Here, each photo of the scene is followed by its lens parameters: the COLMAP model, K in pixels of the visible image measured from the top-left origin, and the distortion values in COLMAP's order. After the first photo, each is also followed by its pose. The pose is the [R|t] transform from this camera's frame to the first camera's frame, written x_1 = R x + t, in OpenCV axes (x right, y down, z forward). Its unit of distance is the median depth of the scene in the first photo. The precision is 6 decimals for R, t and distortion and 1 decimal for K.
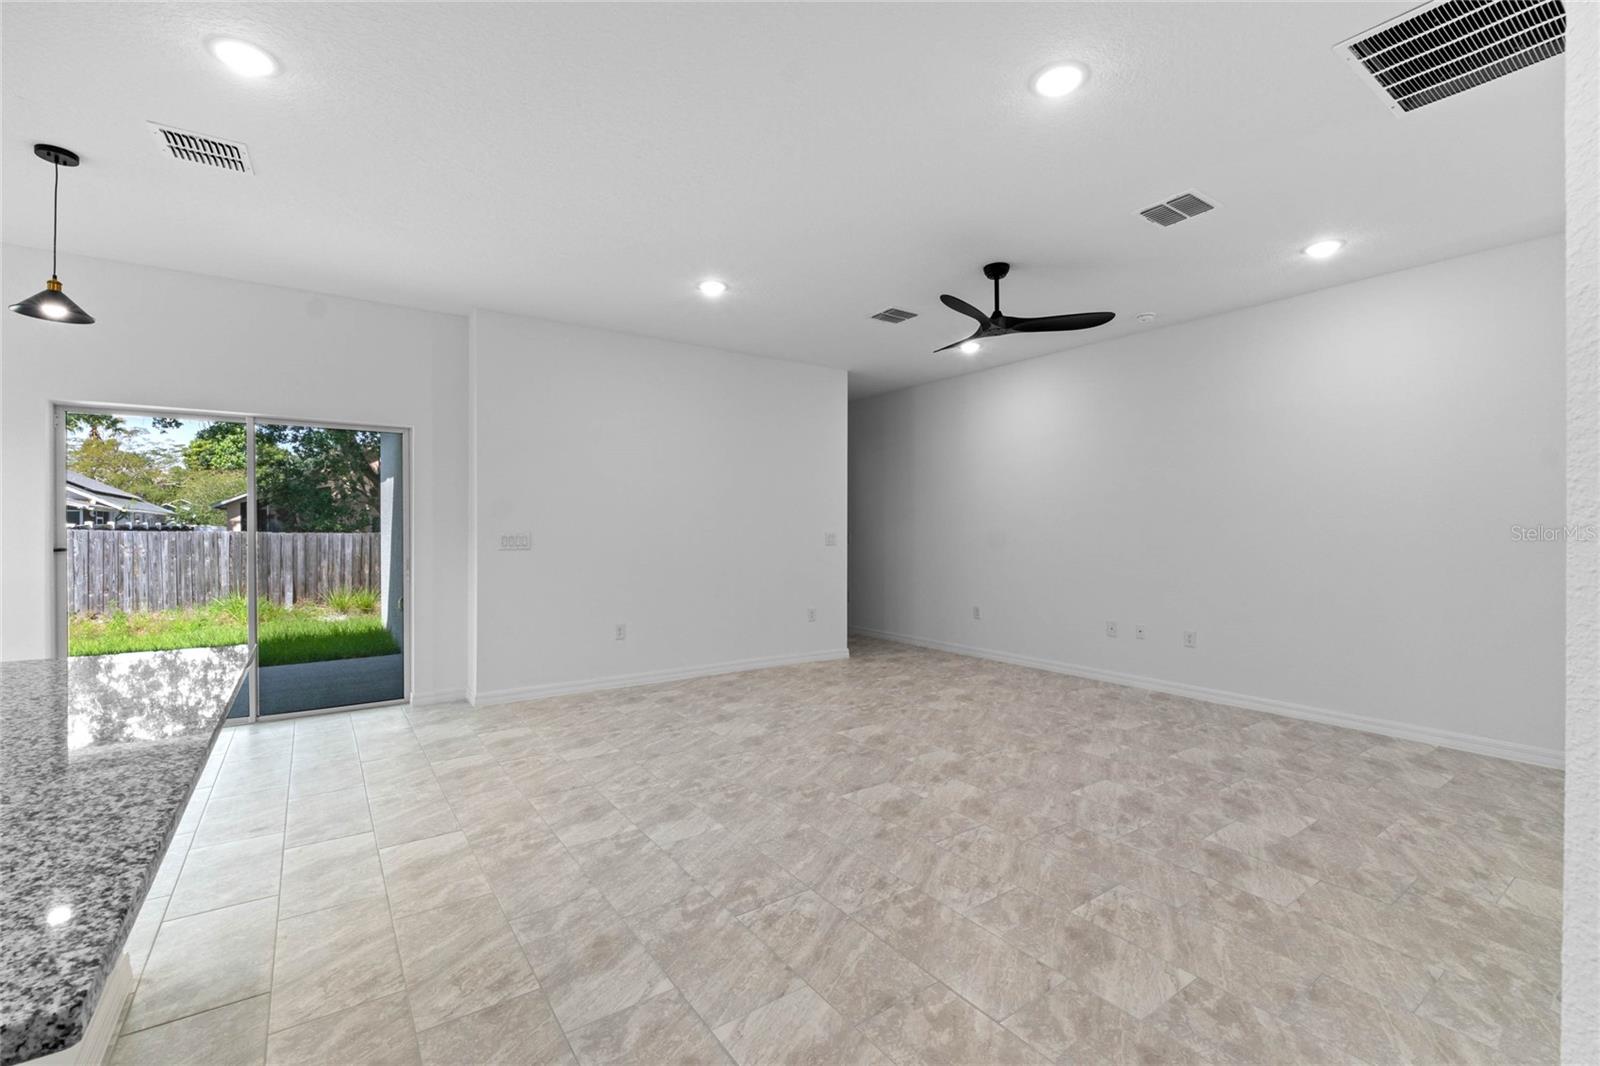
lens RADIAL K [[687.6, 0, 800.2], [0, 687.6, 530.7], [0, 0, 1]] dist [-0.010405, 0.000041]
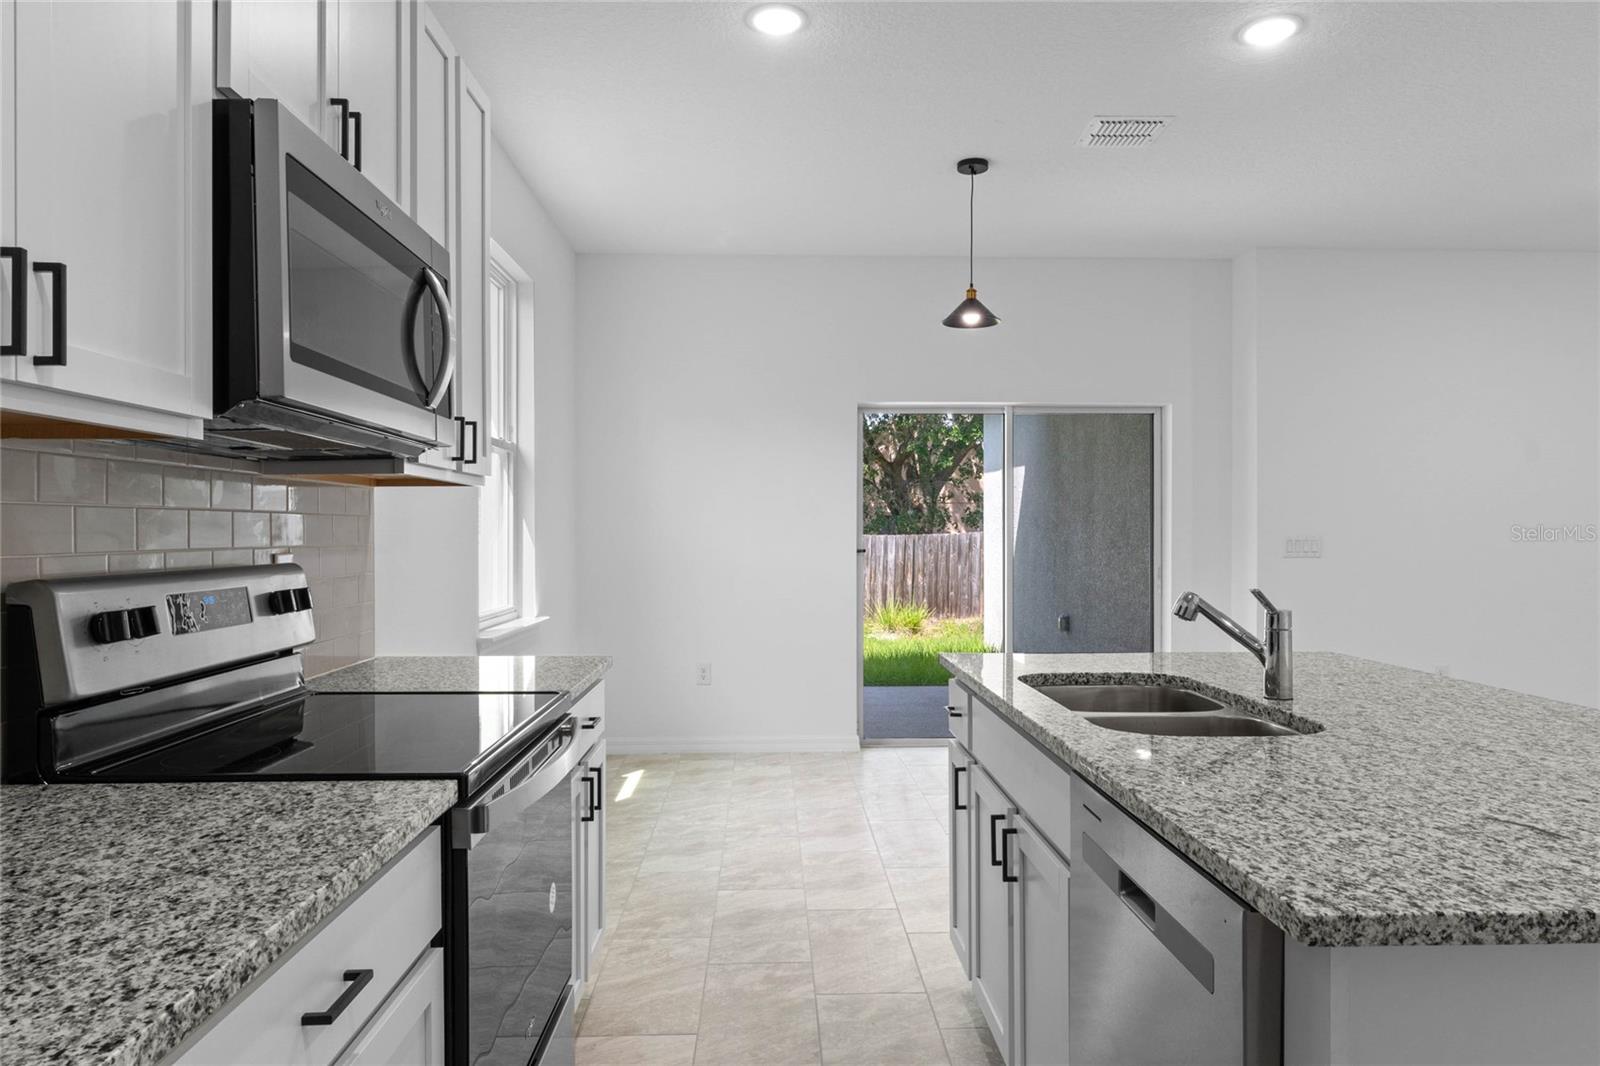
lens RADIAL K [[1006.7, 0, 791.3], [0, 1006.7, 538.6], [0, 0, 1]] dist [-0.003792, -0.003288]
pose [[0.832431, 0.002854, -0.554122, -0.345440], [0.000828, 0.999979, 0.006395, -0.000637], [0.554128, -0.005782, 0.832411, -0.301924]]
